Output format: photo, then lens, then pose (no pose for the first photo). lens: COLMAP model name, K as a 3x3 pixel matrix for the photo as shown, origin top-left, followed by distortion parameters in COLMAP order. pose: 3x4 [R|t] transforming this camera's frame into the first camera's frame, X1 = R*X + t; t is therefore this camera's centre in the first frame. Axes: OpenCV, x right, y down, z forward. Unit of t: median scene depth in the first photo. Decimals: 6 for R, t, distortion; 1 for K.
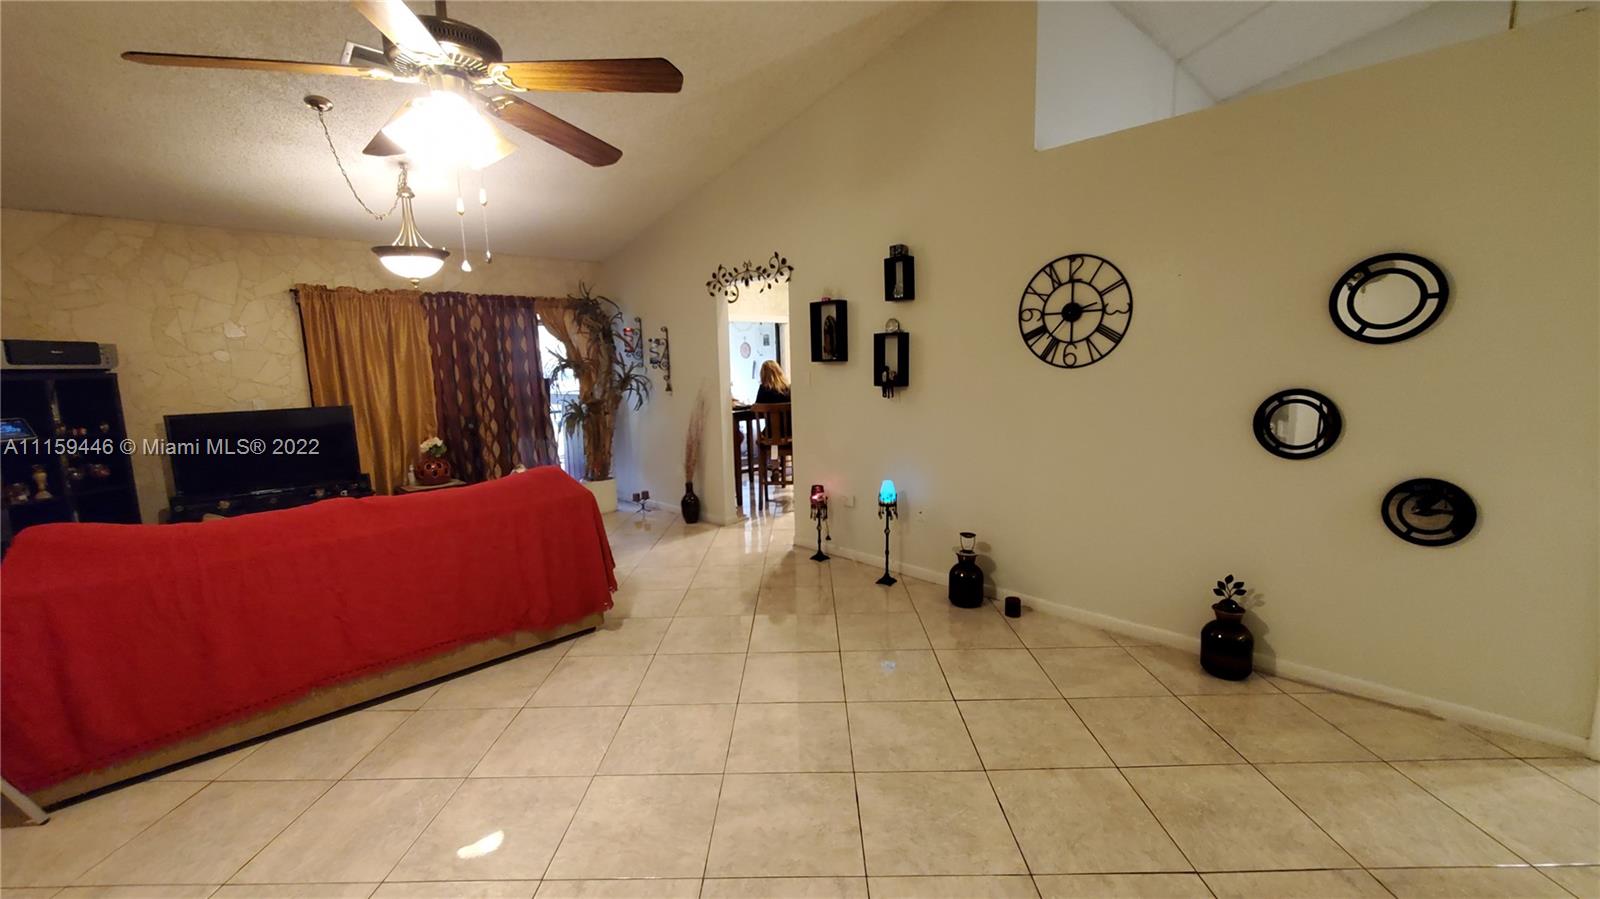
lens RADIAL K [[636.3, 0, 800.0], [0, 636.3, 449.5], [0, 0, 1]] dist [-0.000973, -0.000055]
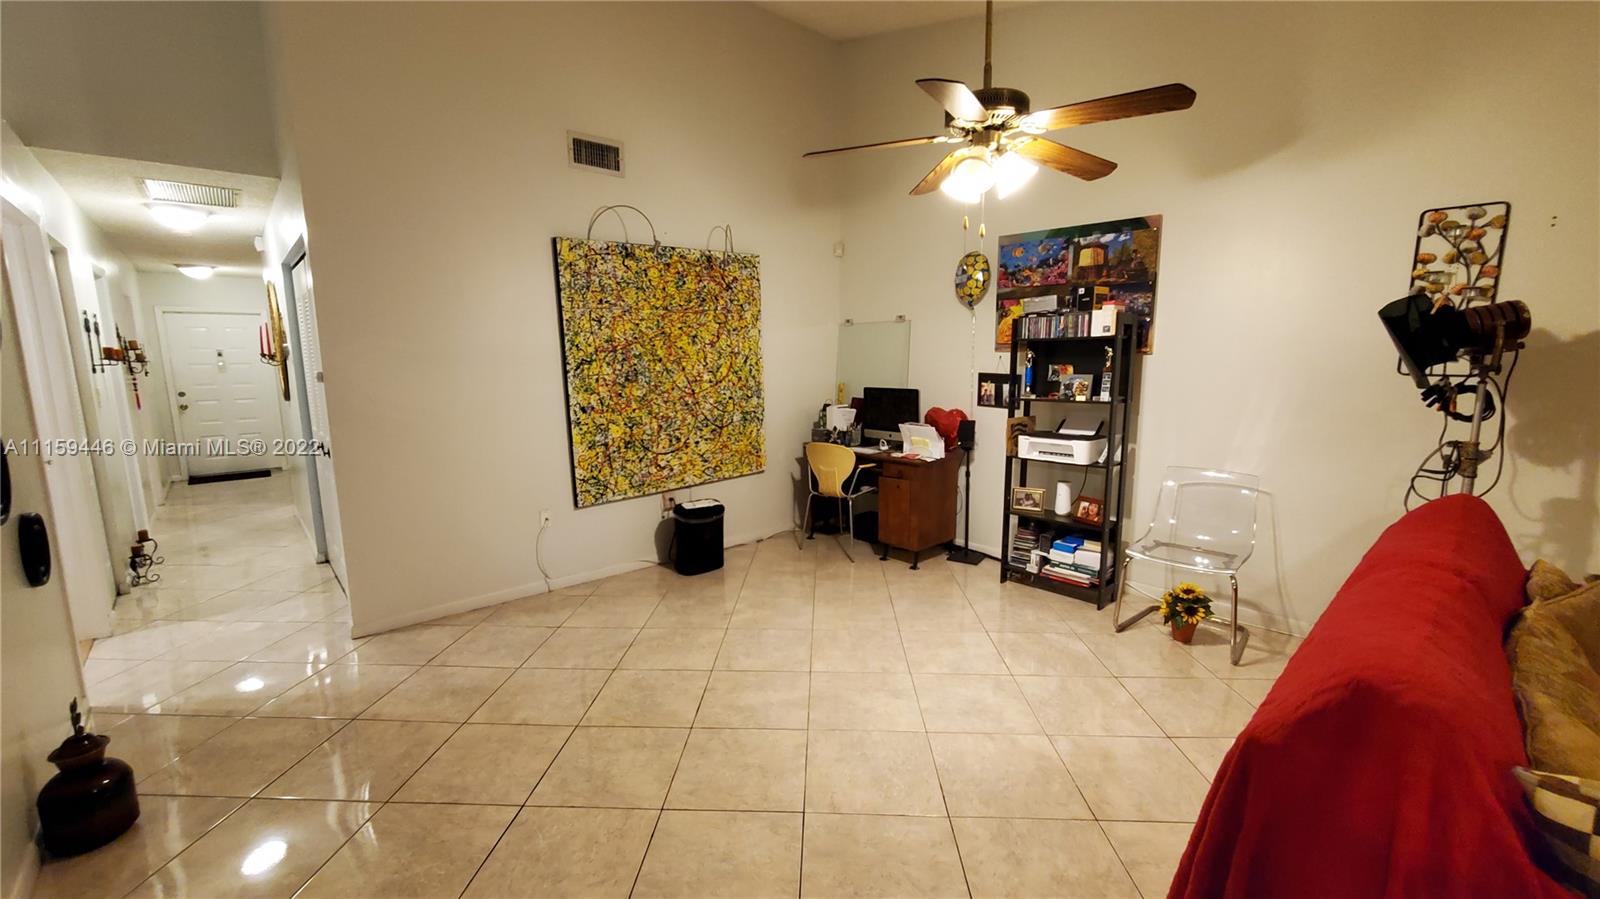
lens RADIAL K [[636.3, 0, 800.0], [0, 636.3, 449.5], [0, 0, 1]] dist [-0.000973, -0.000055]
pose [[-0.999040, 0.029182, 0.032682, -0.161259], [0.037316, 0.957615, 0.285624, -0.283436], [-0.022962, 0.286569, -0.957784, 1.979703]]
